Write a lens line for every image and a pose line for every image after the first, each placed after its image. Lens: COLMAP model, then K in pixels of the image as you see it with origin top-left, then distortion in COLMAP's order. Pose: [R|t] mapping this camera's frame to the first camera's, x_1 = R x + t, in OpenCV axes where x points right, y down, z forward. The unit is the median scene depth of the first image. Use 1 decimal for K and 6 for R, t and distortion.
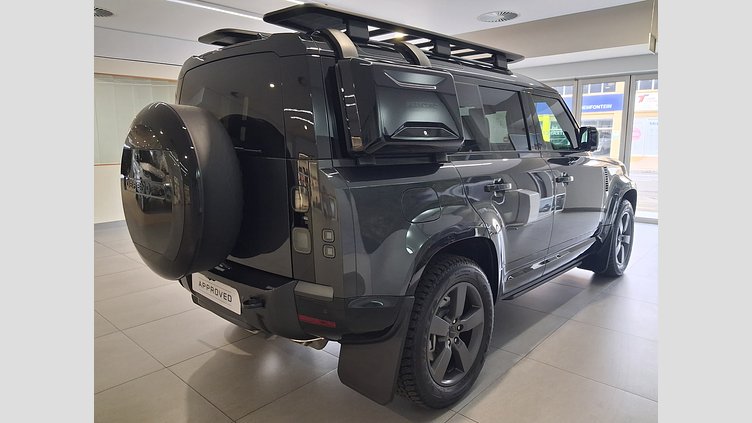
lens RADIAL K [[440.8, 0, 380.4], [0, 440.8, 211.8], [0, 0, 1]] dist [0.002347, -0.000039]
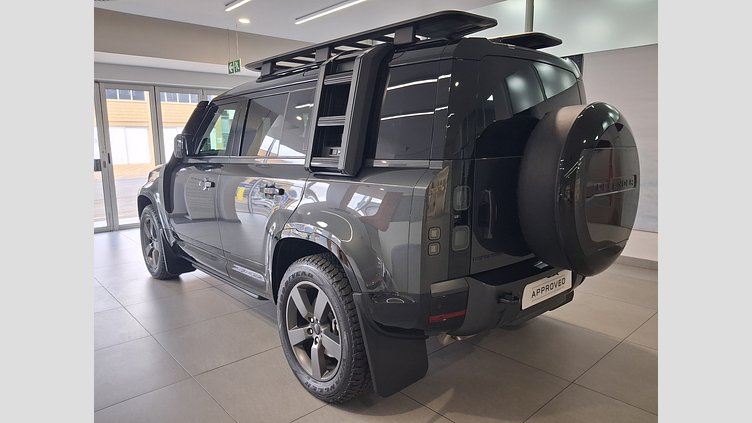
lens RADIAL K [[440.8, 0, 380.4], [0, 440.8, 211.8], [0, 0, 1]] dist [0.002347, -0.000039]
pose [[0.097544, -0.150371, 0.983806, -0.452845], [0.181427, 0.974643, 0.130982, -0.060347], [-0.978555, 0.165712, 0.122352, 0.402174]]
